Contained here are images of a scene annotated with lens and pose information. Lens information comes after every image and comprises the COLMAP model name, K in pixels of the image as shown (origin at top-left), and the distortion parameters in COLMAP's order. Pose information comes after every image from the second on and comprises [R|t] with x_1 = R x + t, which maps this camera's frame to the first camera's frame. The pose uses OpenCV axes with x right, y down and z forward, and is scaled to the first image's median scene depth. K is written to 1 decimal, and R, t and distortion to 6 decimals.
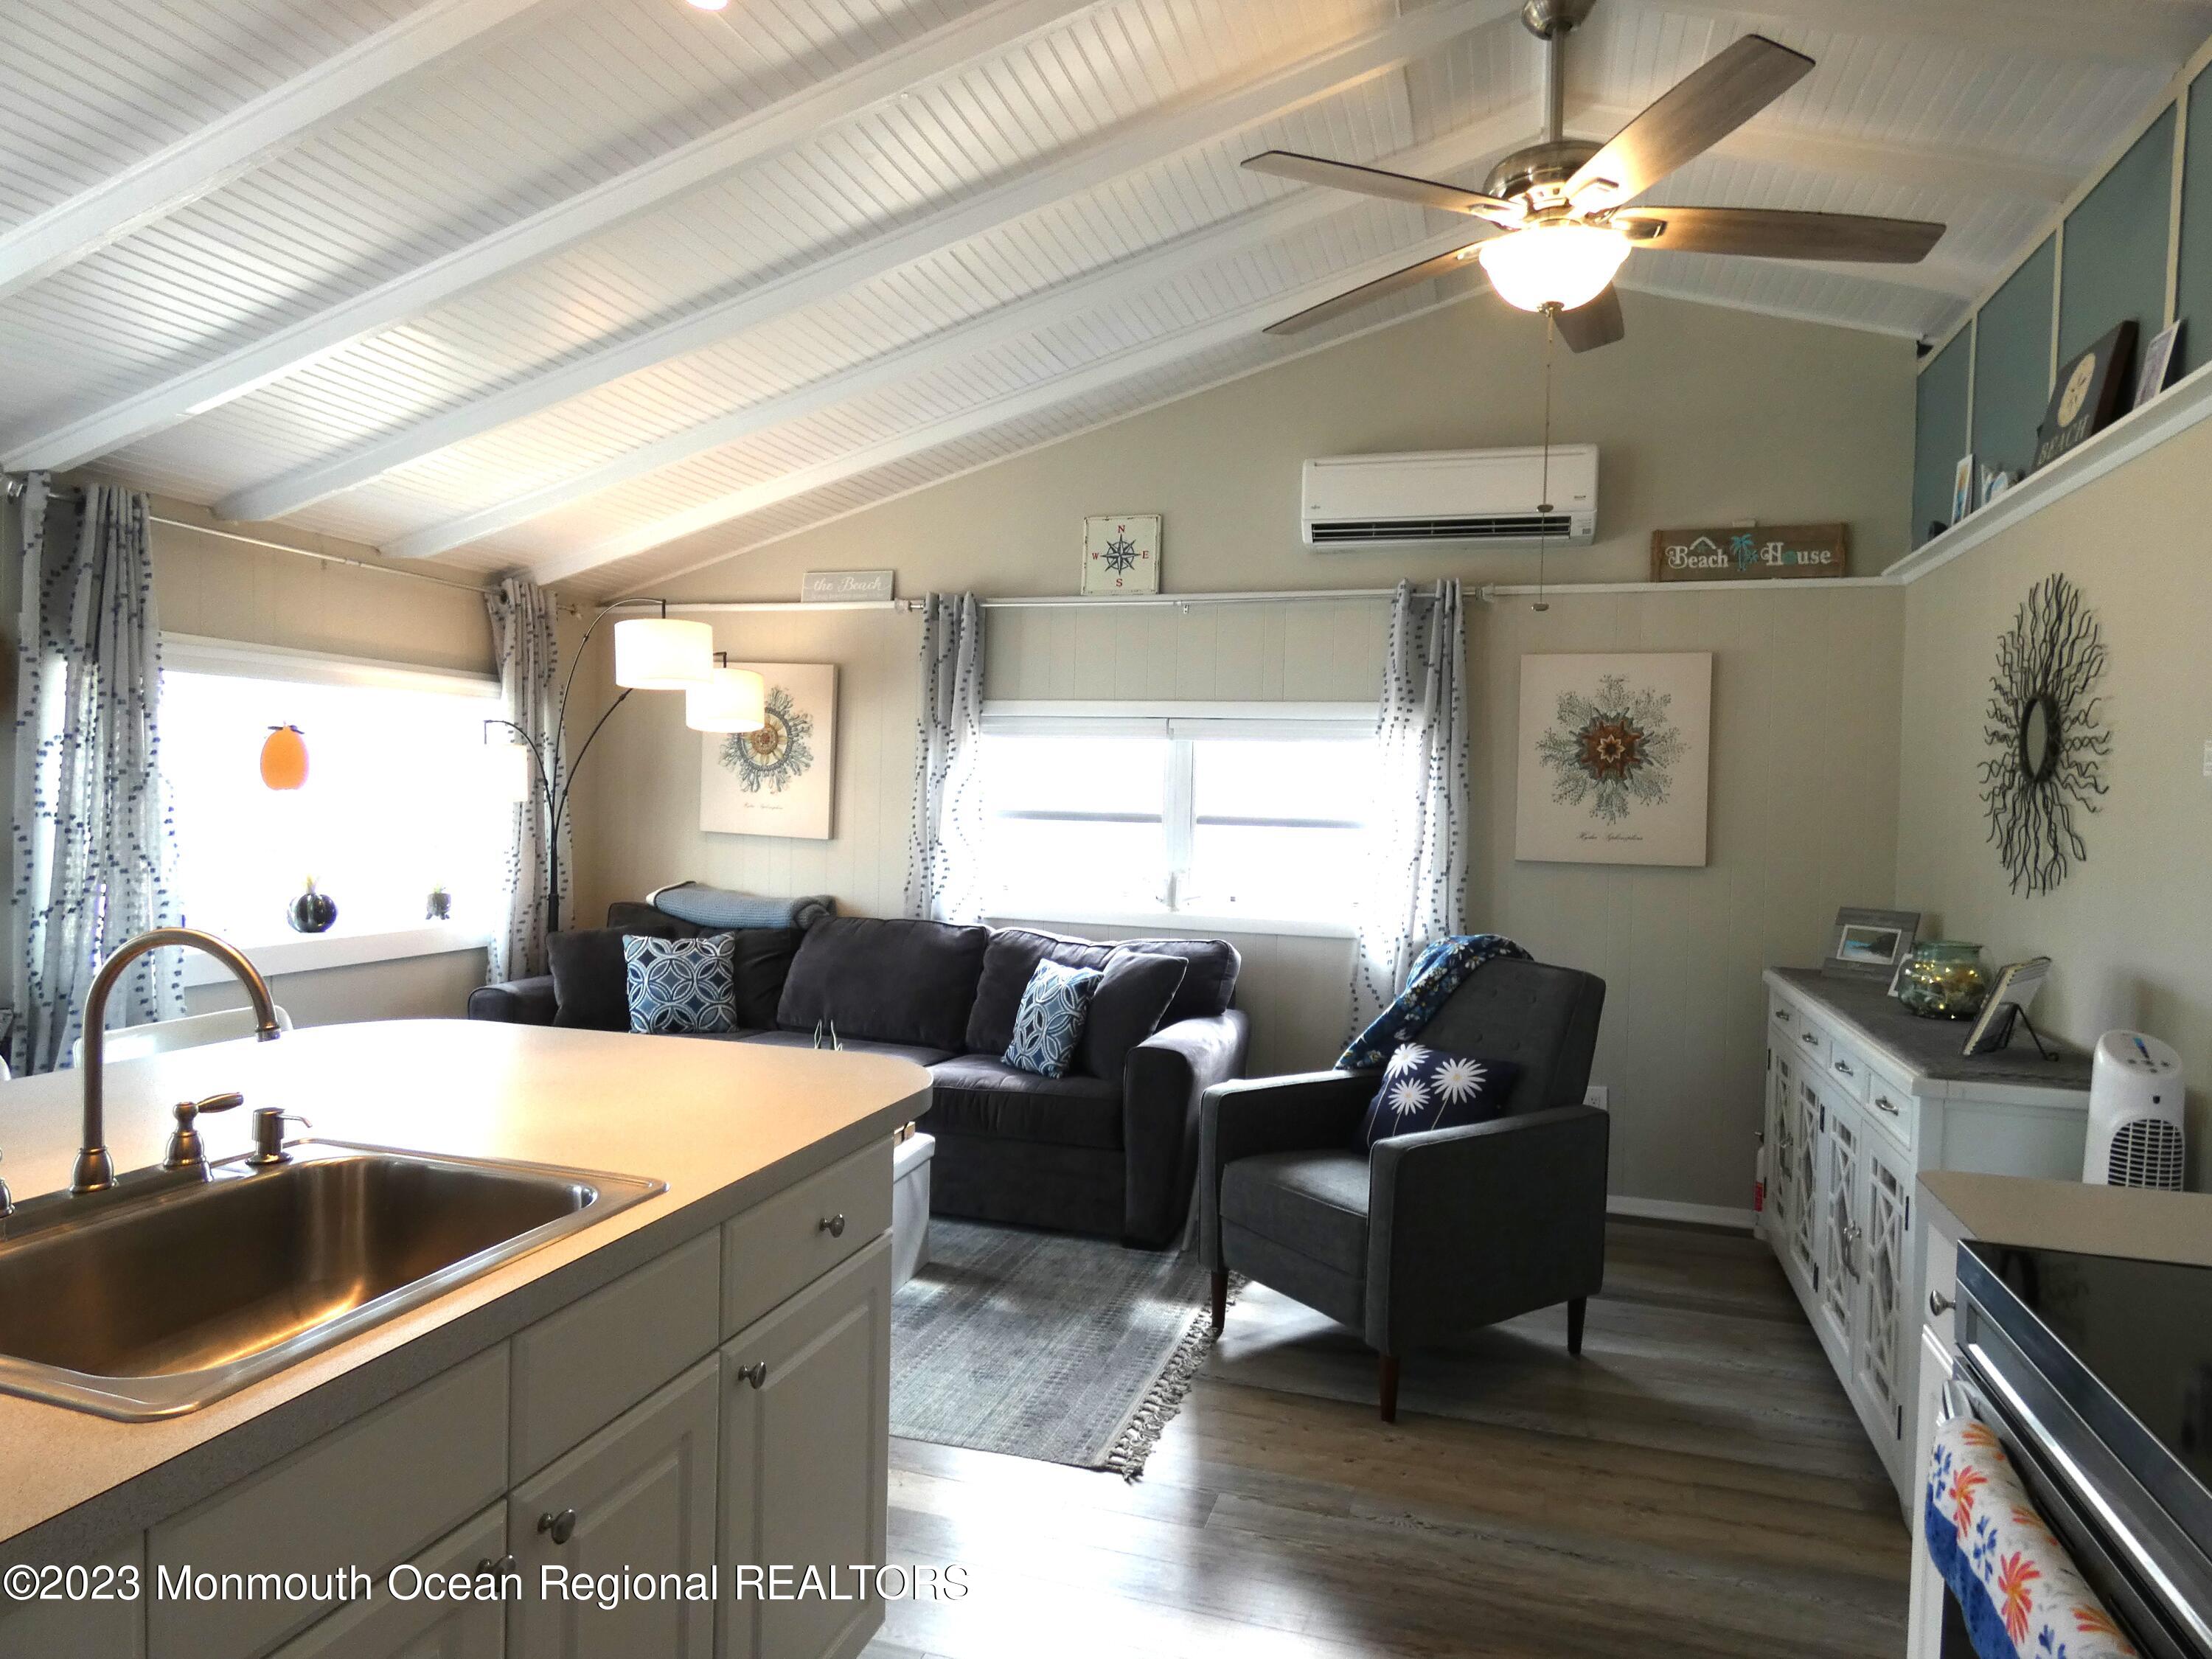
lens RADIAL K [[1331.6, 0, 1091.2], [0, 1331.6, 830.9], [0, 0, 1]] dist [0.000964, 0.000797]
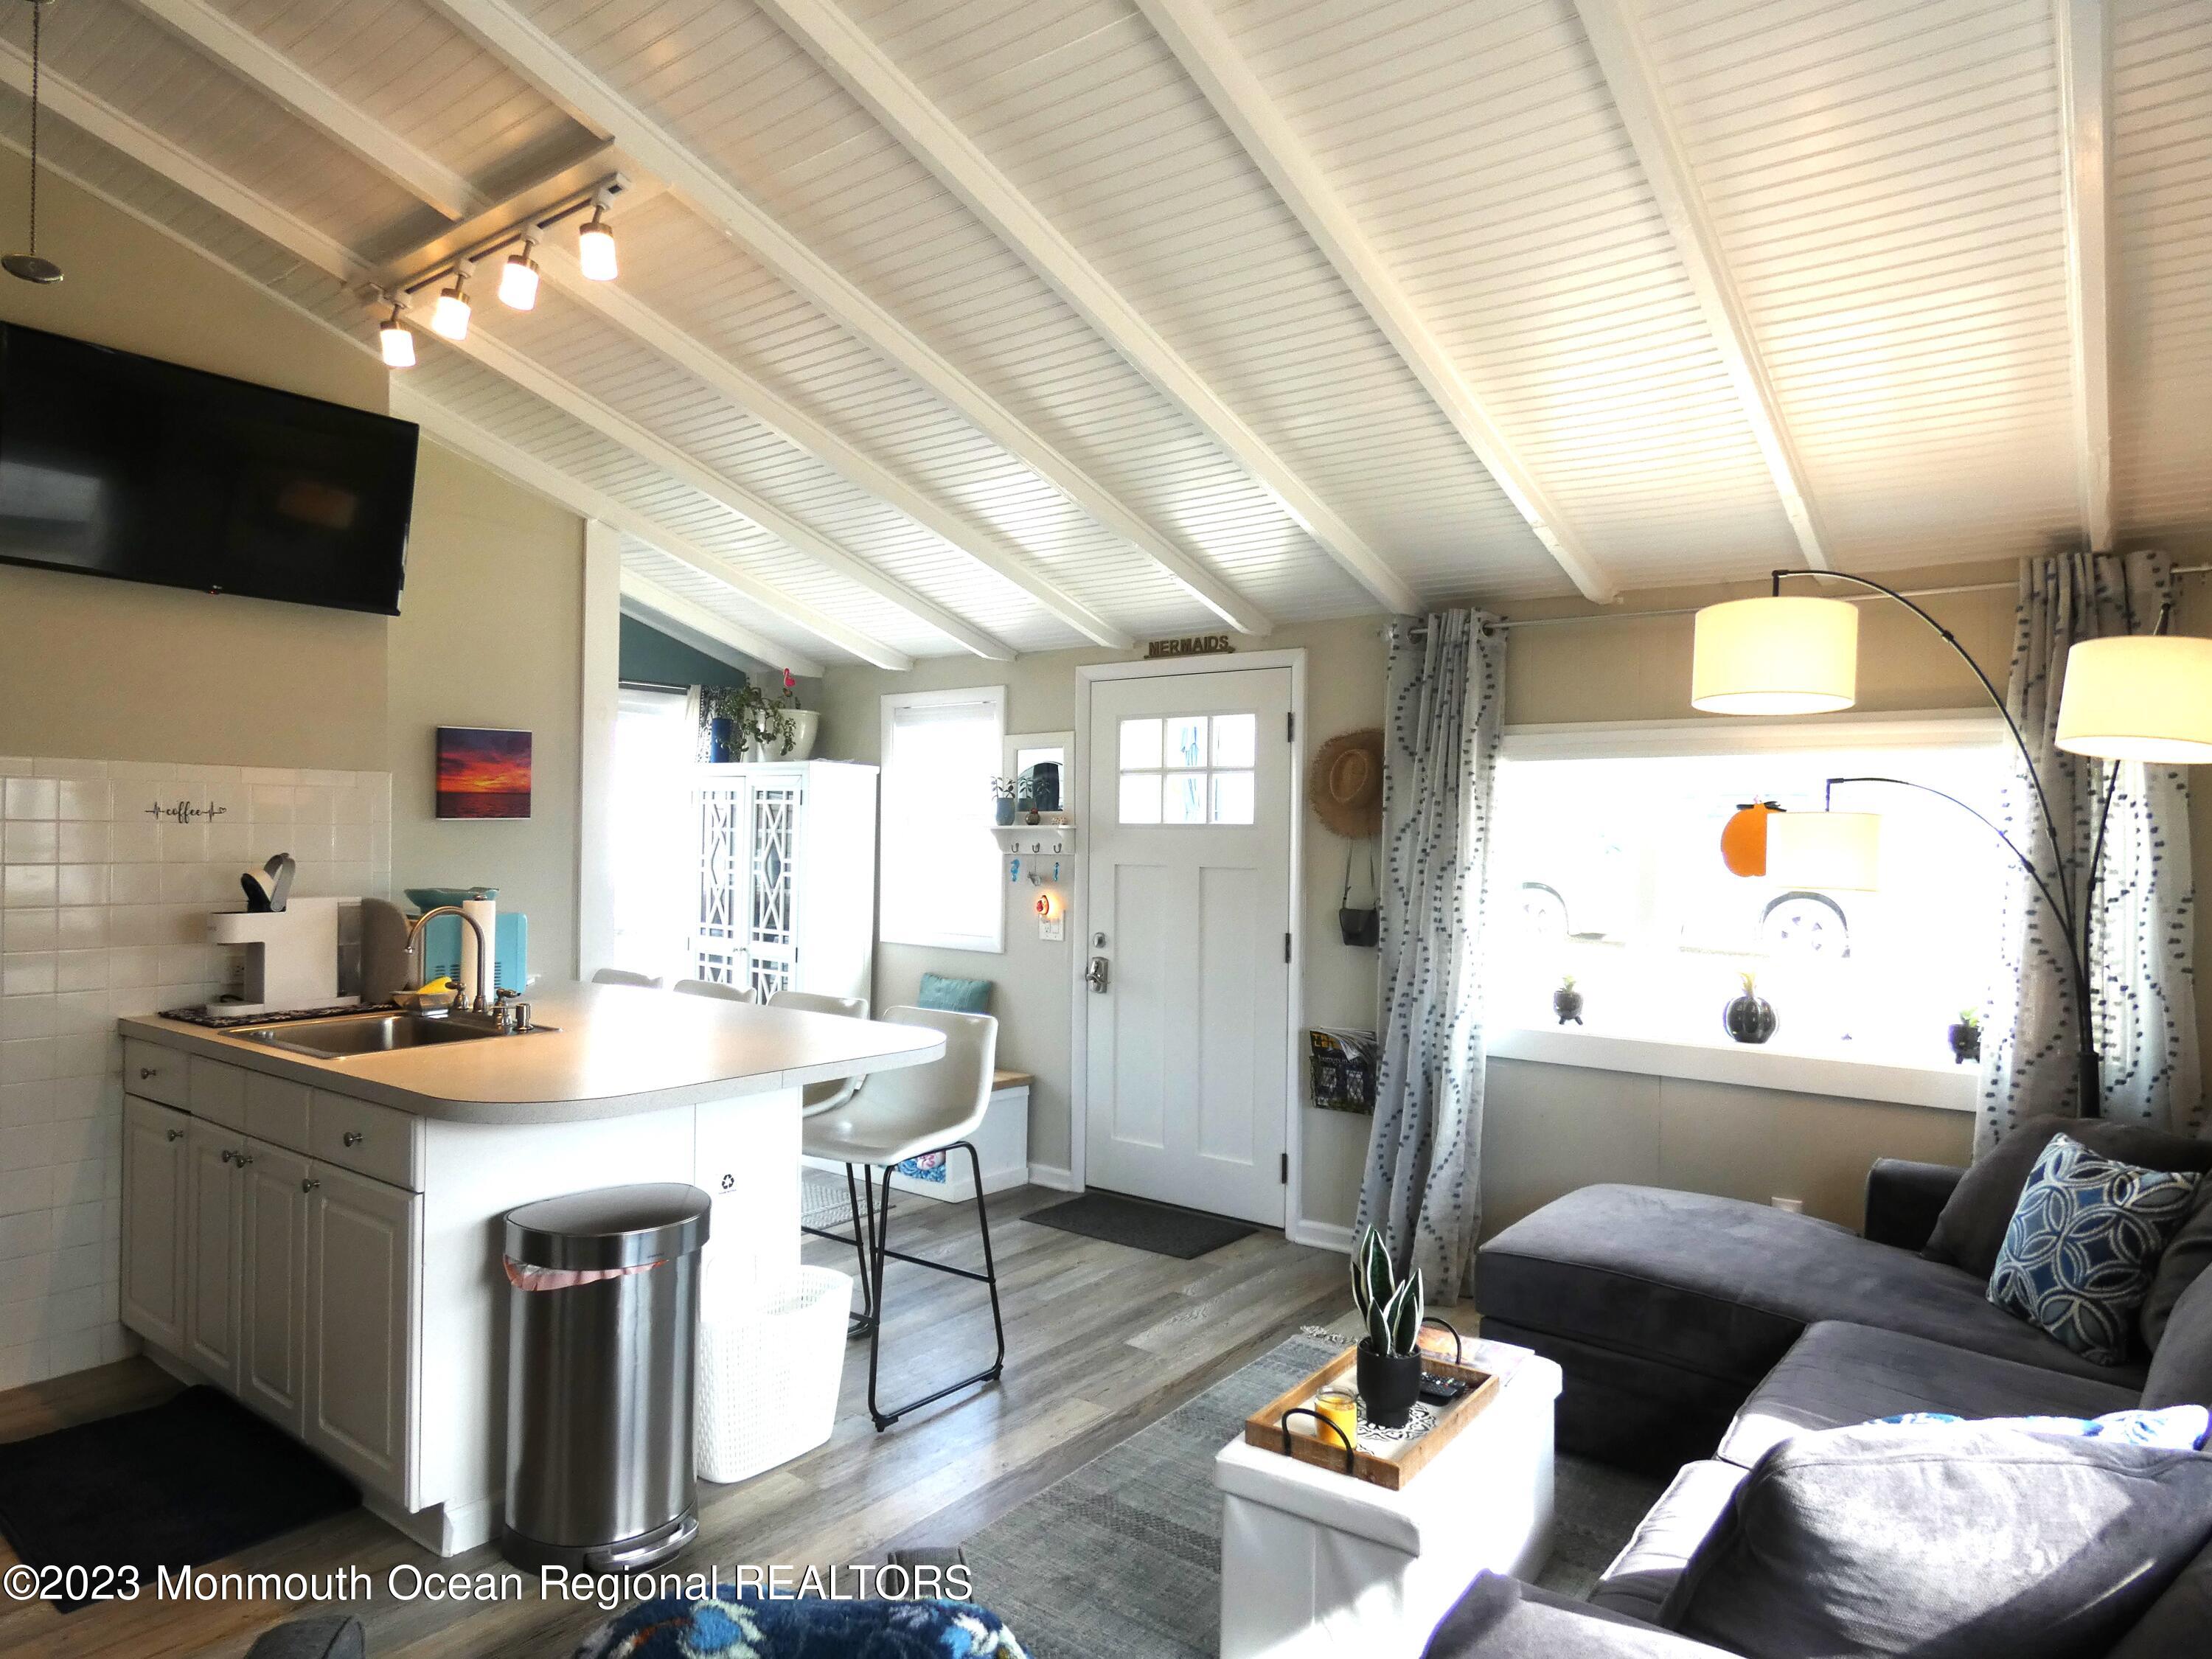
lens RADIAL K [[1362.5, 0, 1104.6], [0, 1362.5, 838.9], [0, 0, 1]] dist [-0.000579, 0.000058]
pose [[-0.339973, -0.030935, -0.939926, 0.365188], [-0.054014, 0.998451, -0.013324, -0.019672], [0.938883, 0.046239, -0.341117, 0.856804]]
